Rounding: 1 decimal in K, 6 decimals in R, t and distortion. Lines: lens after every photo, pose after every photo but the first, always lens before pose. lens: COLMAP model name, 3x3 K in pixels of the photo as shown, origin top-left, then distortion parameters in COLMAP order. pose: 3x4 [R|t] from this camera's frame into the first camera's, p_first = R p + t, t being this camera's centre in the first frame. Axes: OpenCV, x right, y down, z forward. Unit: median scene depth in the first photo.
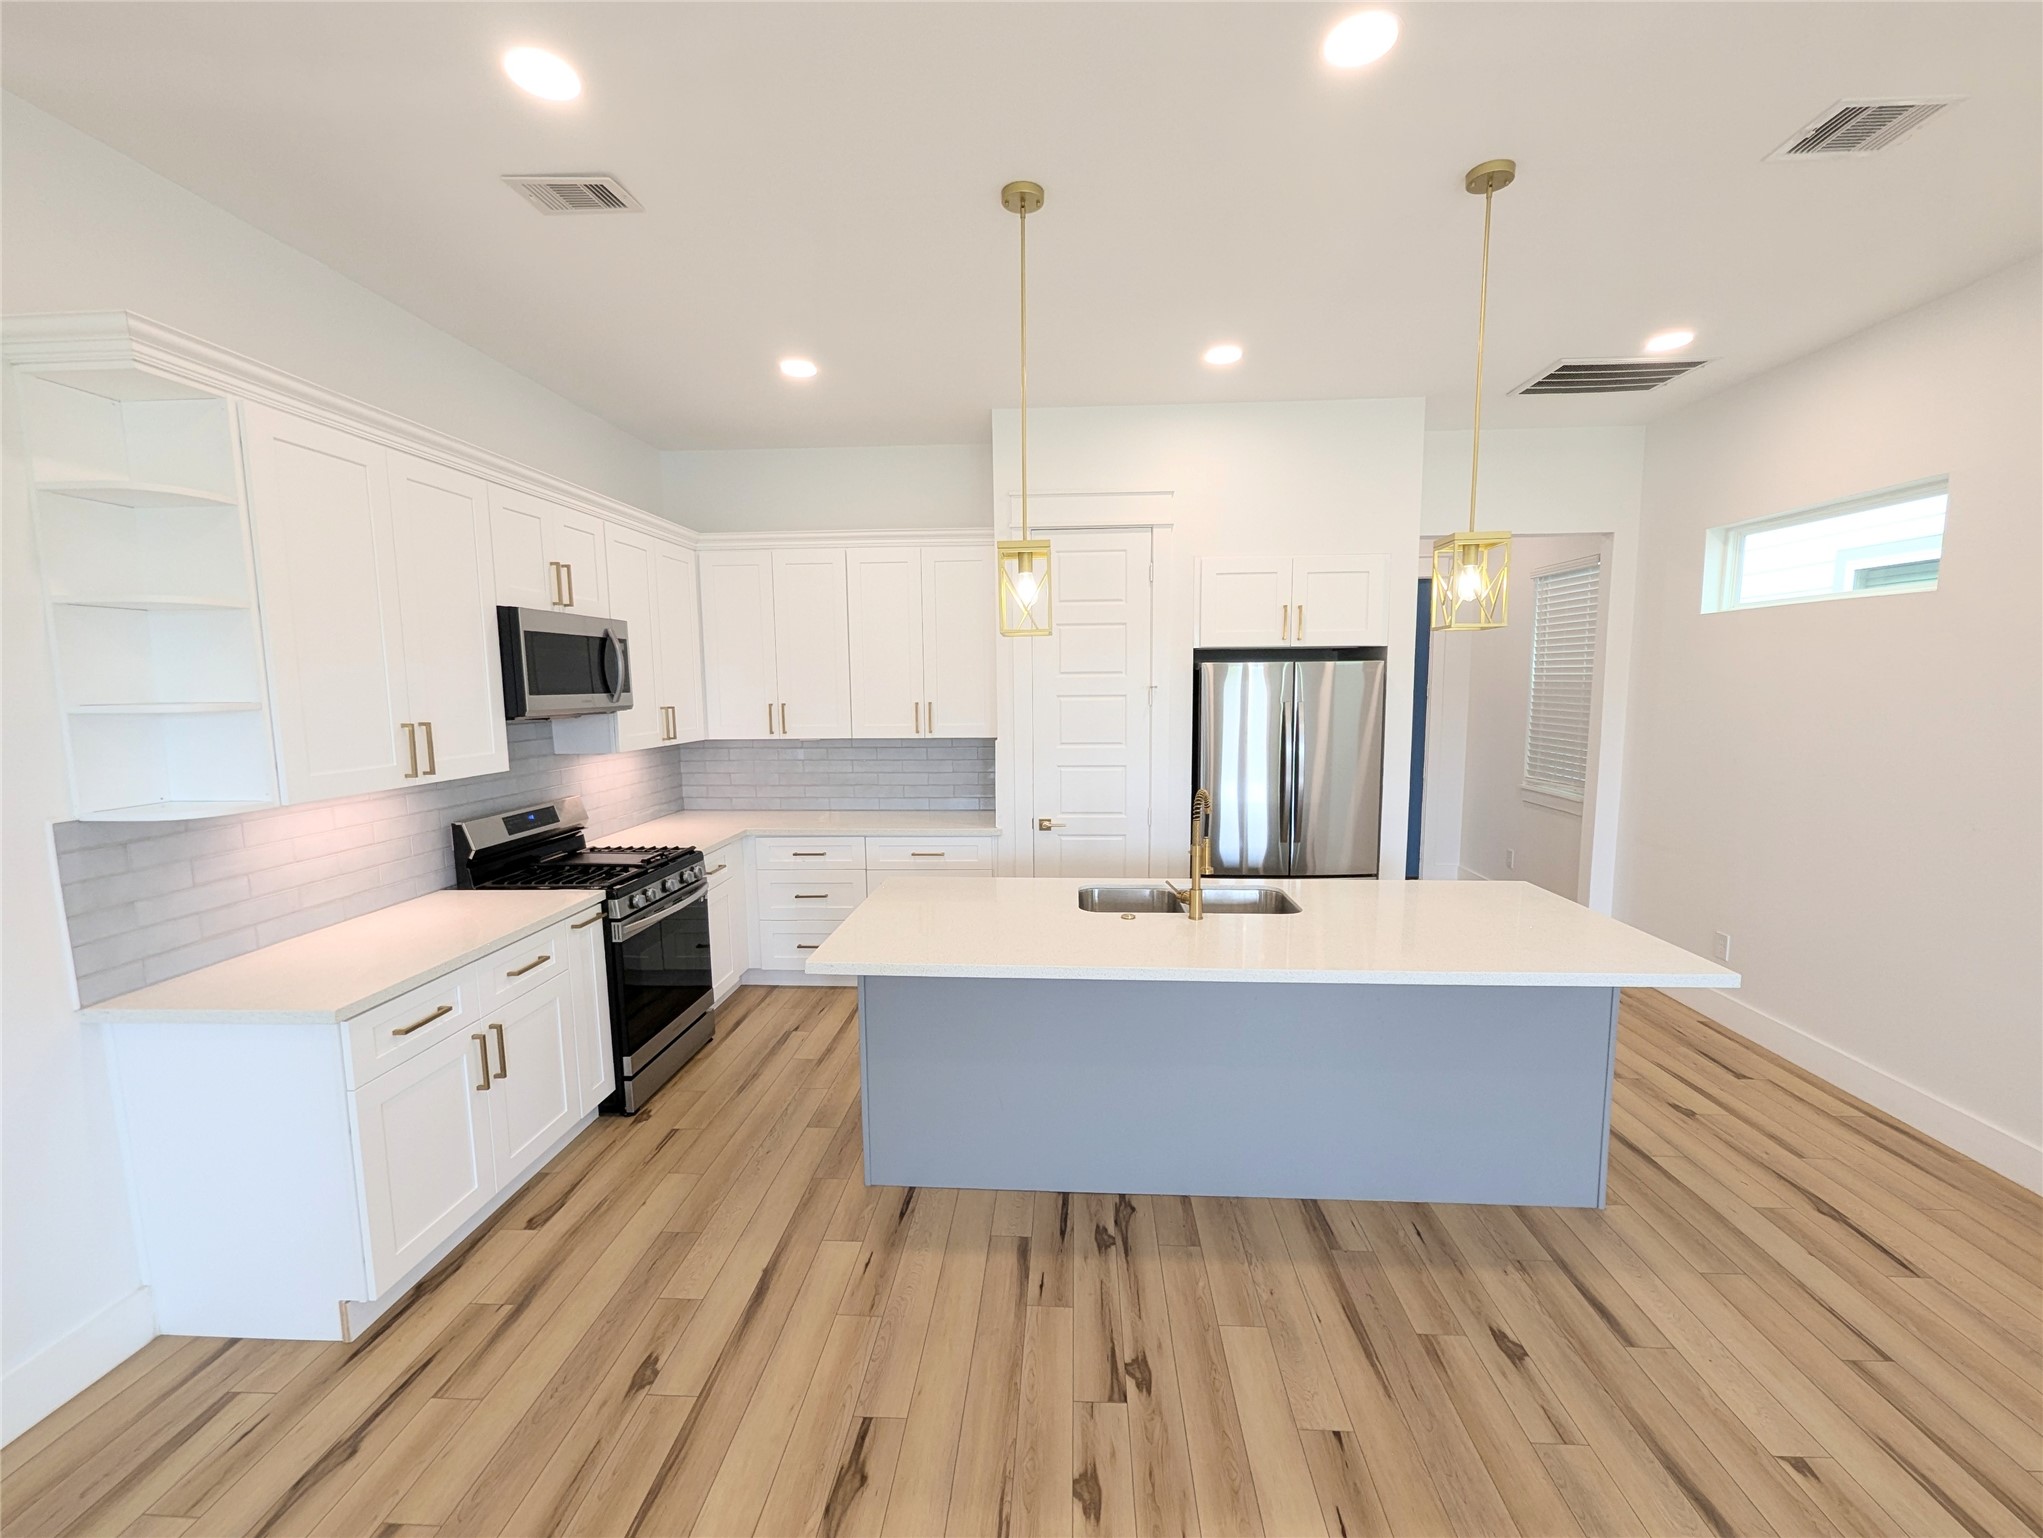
lens RADIAL K [[852.9, 0, 1025.1], [0, 852.9, 777.7], [0, 0, 1]] dist [0.003350, -0.000854]
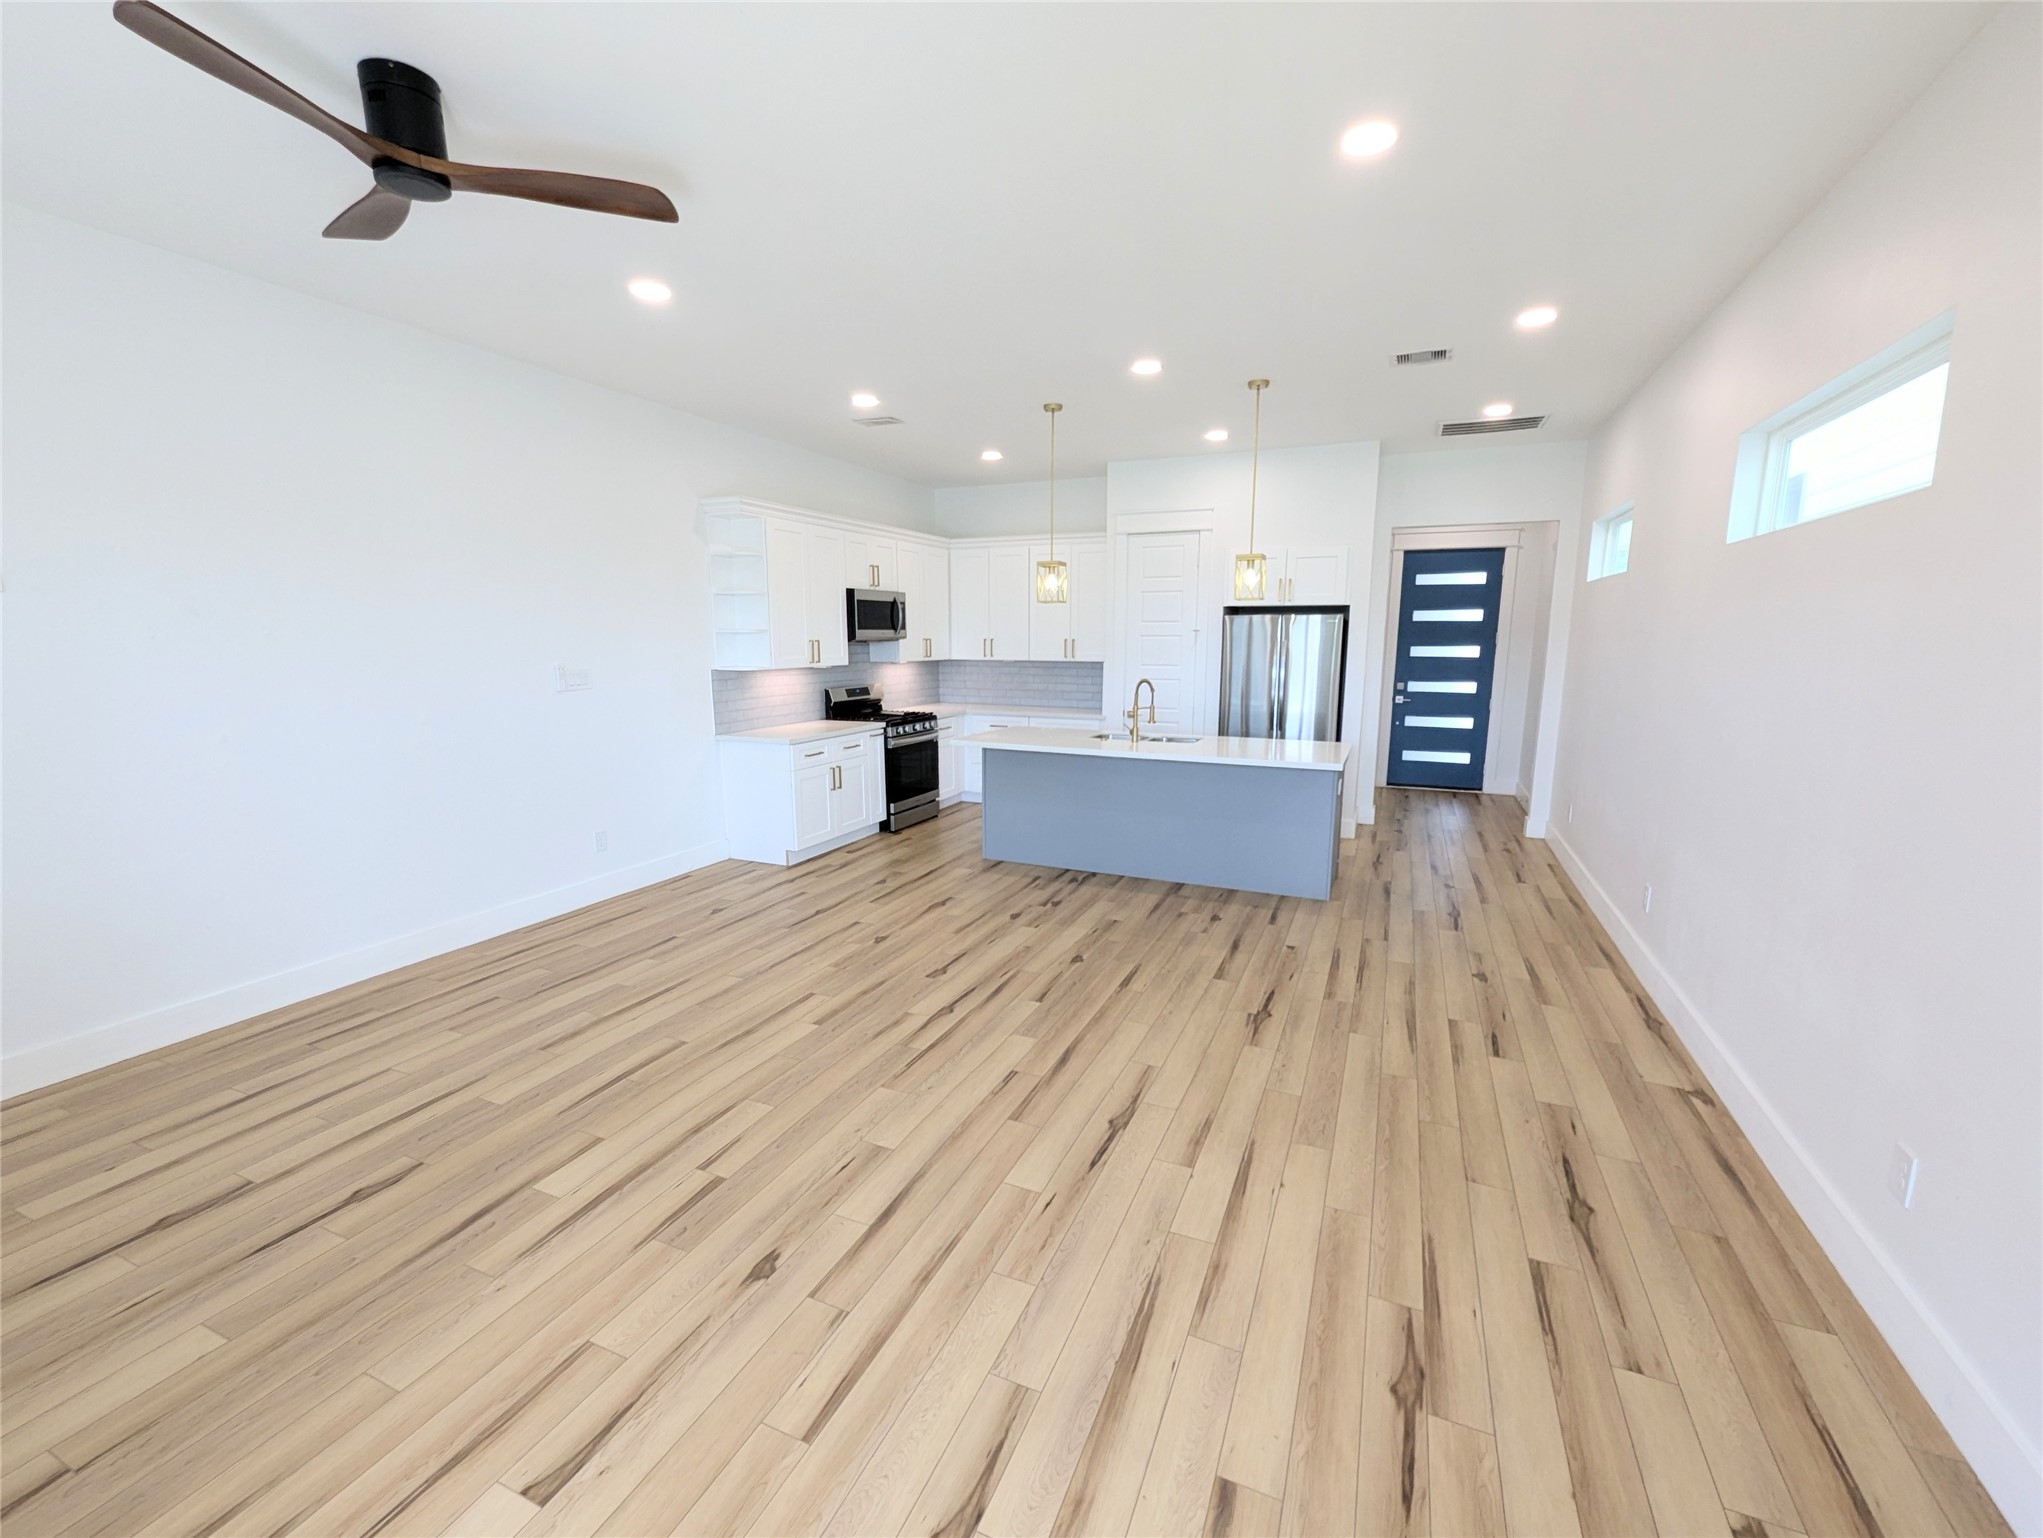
lens RADIAL K [[852.9, 0, 1019.6], [0, 852.9, 773.6], [0, 0, 1]] dist [0.003350, -0.000854]
pose [[0.935253, 0.067507, -0.347483, 0.558886], [-0.049375, 0.996929, 0.060784, 0.111202], [0.350519, -0.039692, 0.935714, -0.863352]]
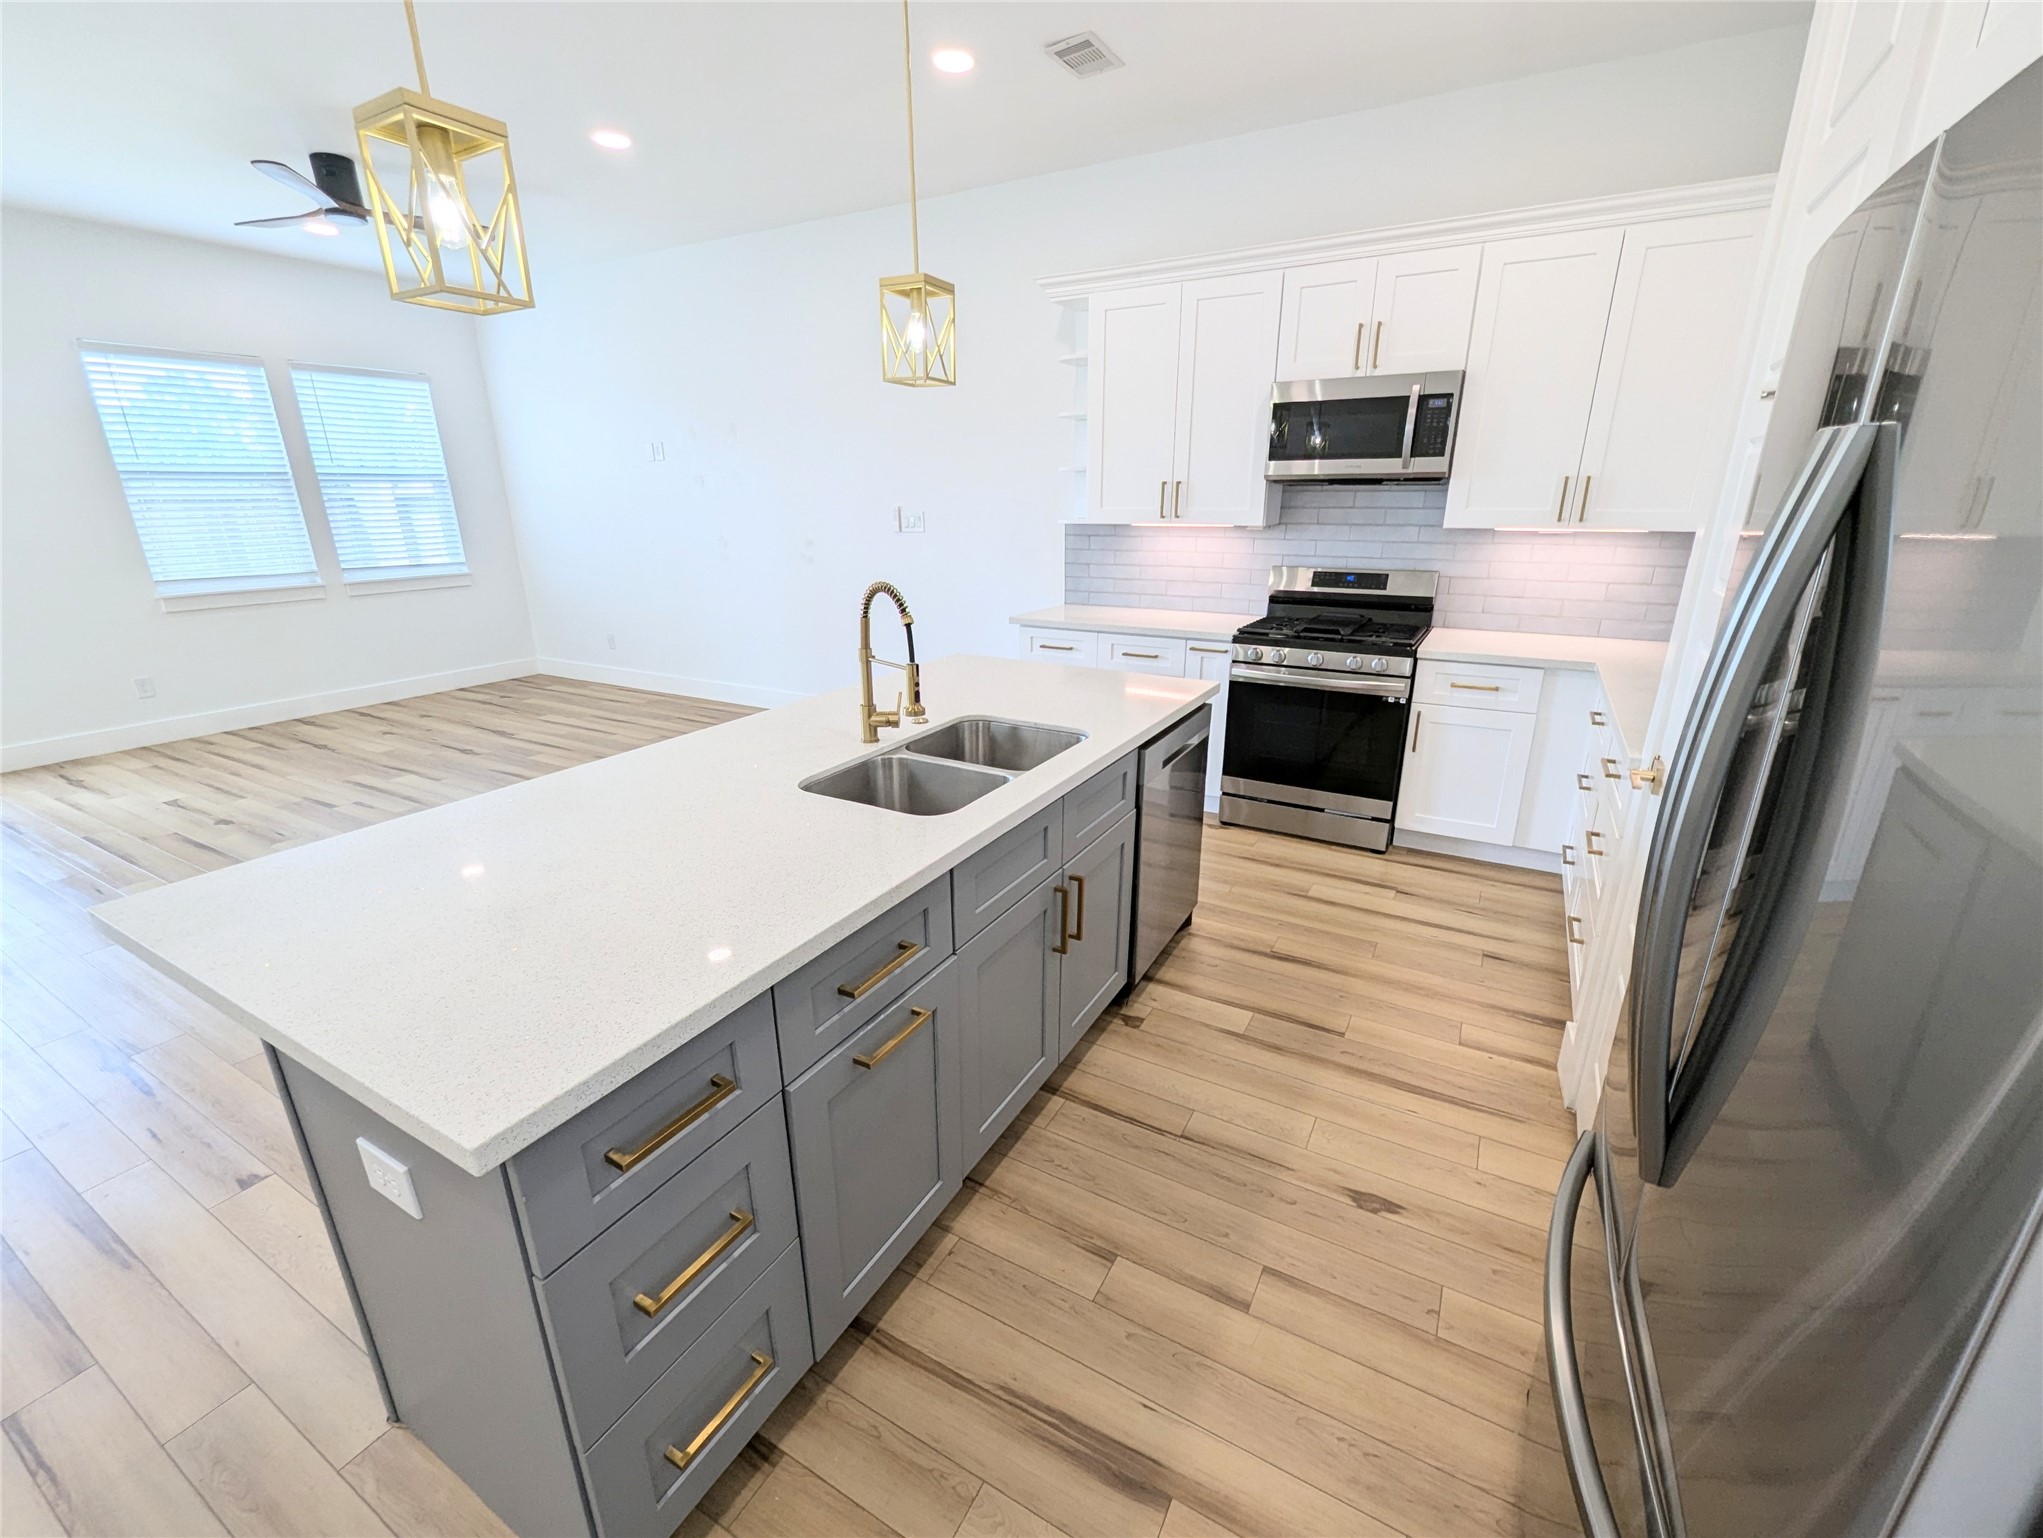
lens RADIAL K [[852.9, 0, 1024.9], [0, 852.9, 779.7], [0, 0, 1]] dist [0.003350, -0.000854]
pose [[-0.441680, 0.297528, -0.846402, 0.697300], [-0.092169, 0.923371, 0.372681, -0.095805], [0.892426, 0.242617, -0.380412, 1.221724]]
